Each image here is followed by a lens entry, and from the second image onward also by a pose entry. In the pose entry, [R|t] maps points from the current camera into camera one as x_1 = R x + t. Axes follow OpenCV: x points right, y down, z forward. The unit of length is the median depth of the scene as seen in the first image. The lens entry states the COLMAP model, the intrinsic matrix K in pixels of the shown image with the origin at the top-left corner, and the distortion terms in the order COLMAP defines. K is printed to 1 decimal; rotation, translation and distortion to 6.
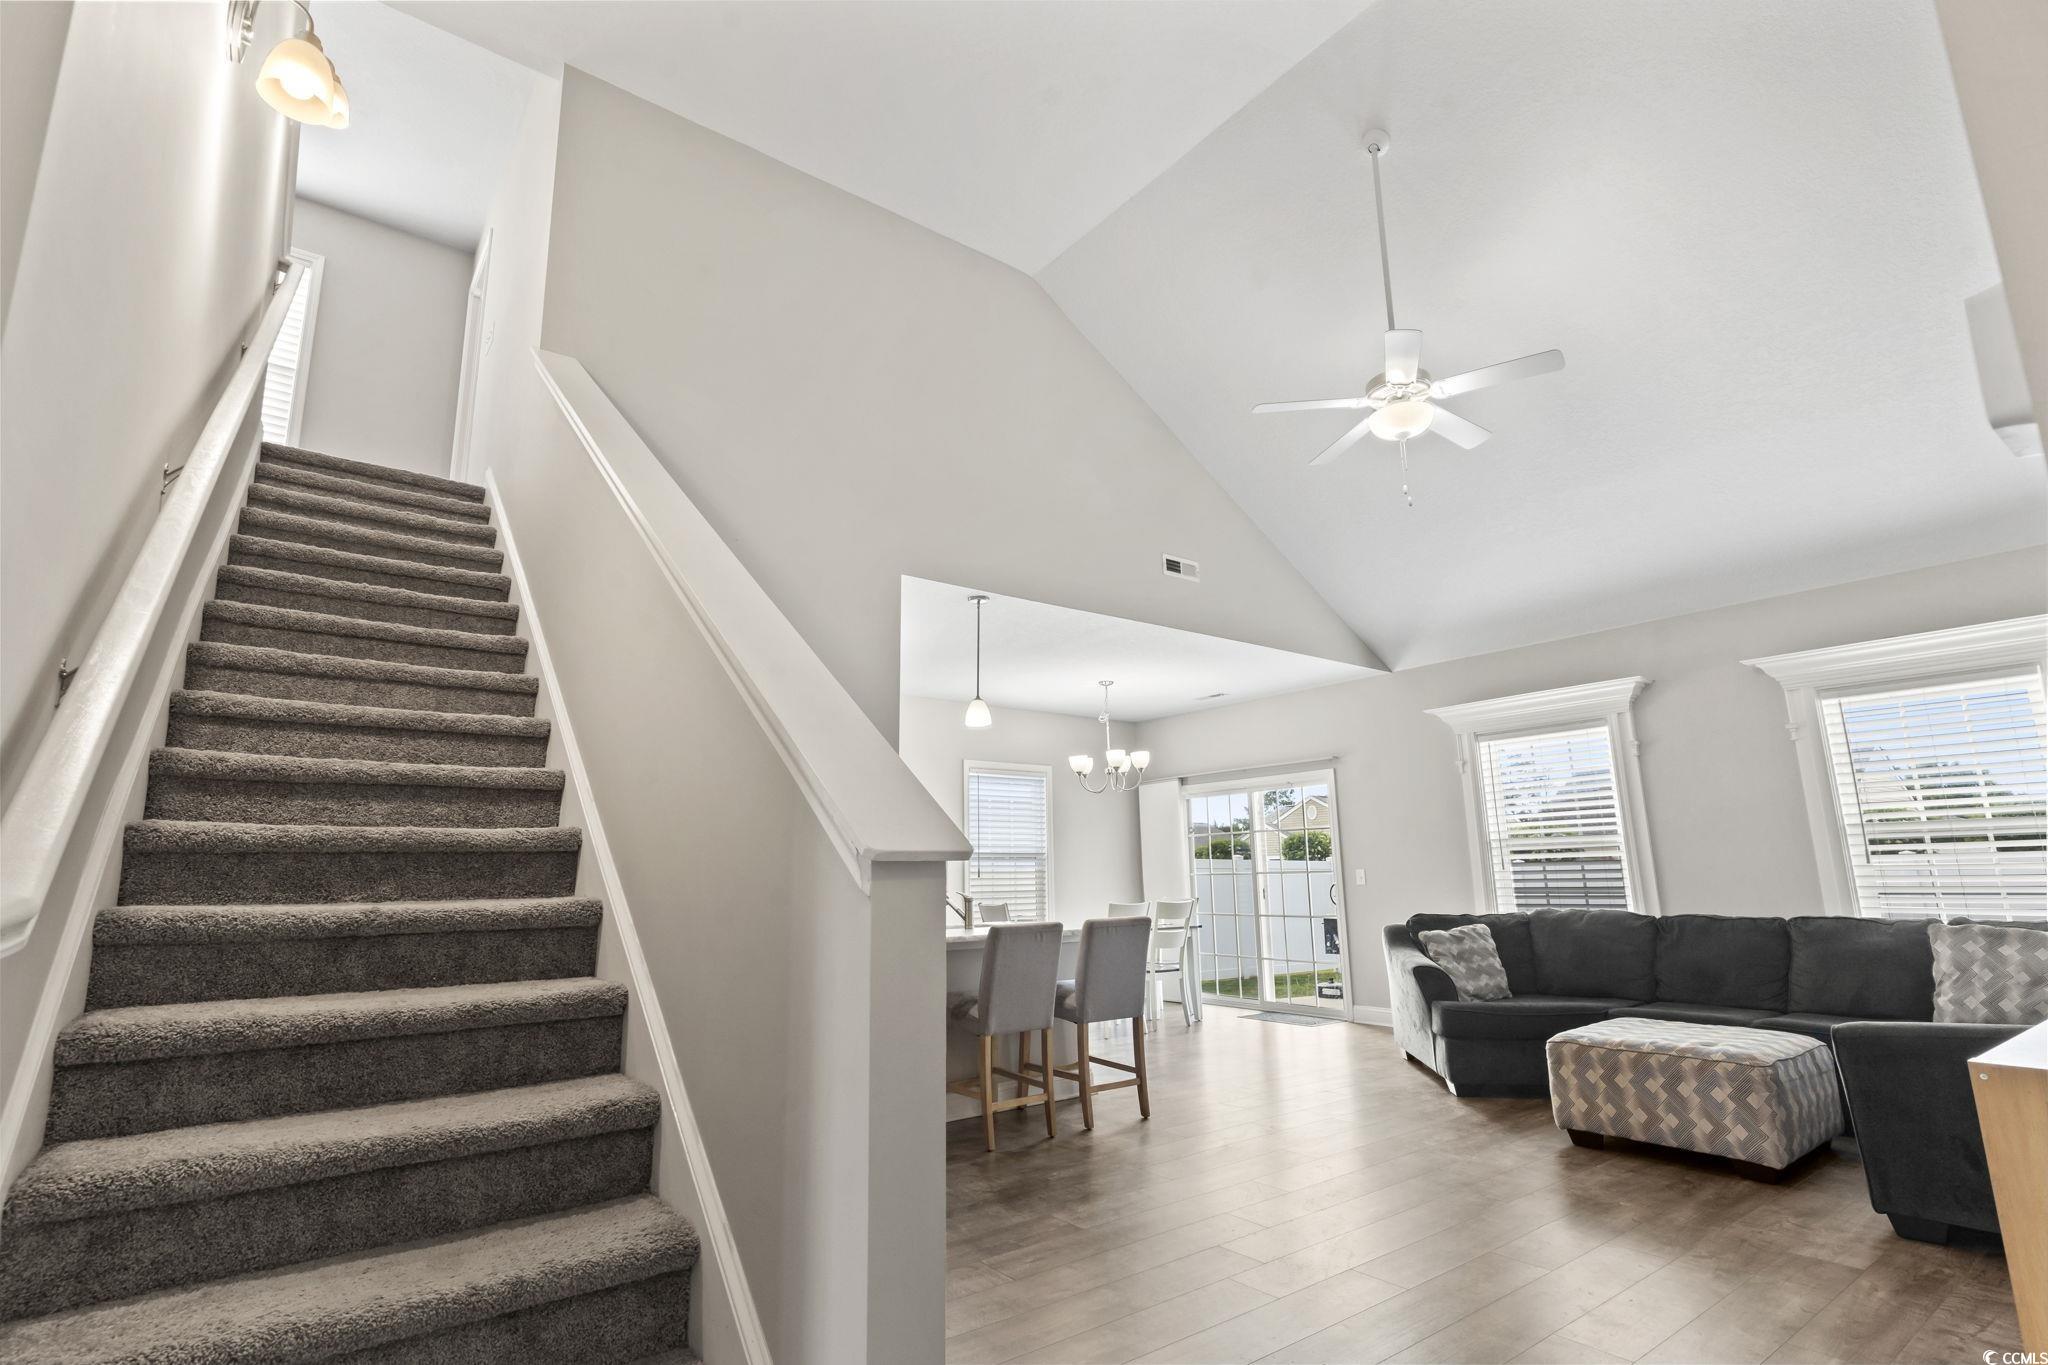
lens RADIAL K [[954.4, 0, 1024.0], [0, 954.4, 682.5], [0, 0, 1]] dist [0.004398, -0.001147]
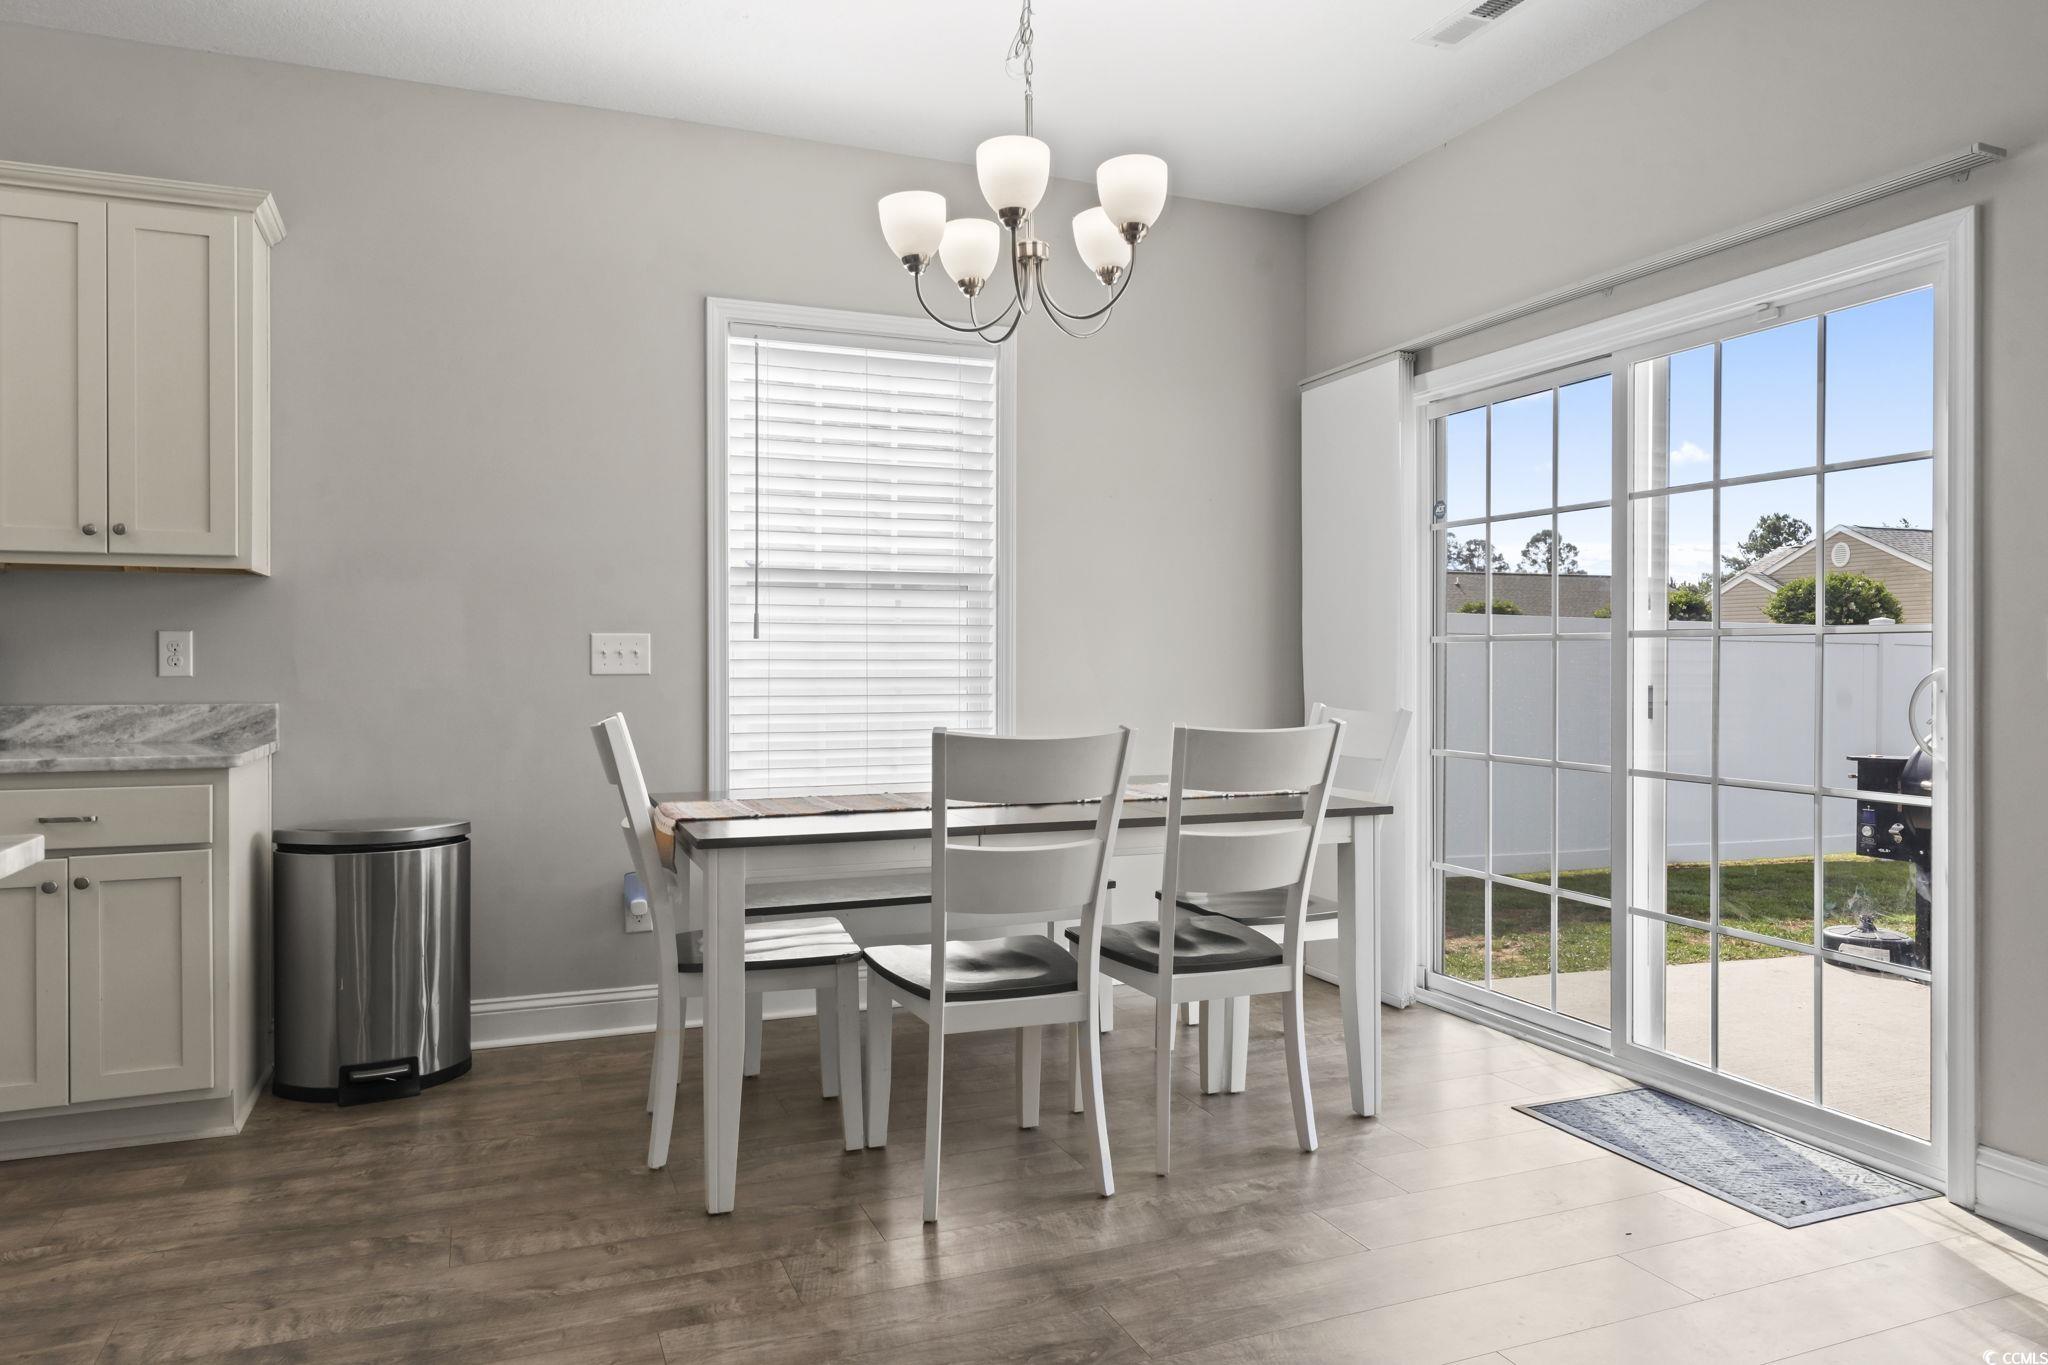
lens RADIAL K [[1326.4, 0, 1025.0], [0, 1326.4, 660.3], [0, 0, 1]] dist [-0.003707, -0.002374]
pose [[0.966553, 0.014892, -0.256033, 0.289628], [0.036847, 0.979892, 0.196095, 0.205360], [0.253805, -0.198970, 0.946569, 0.961955]]
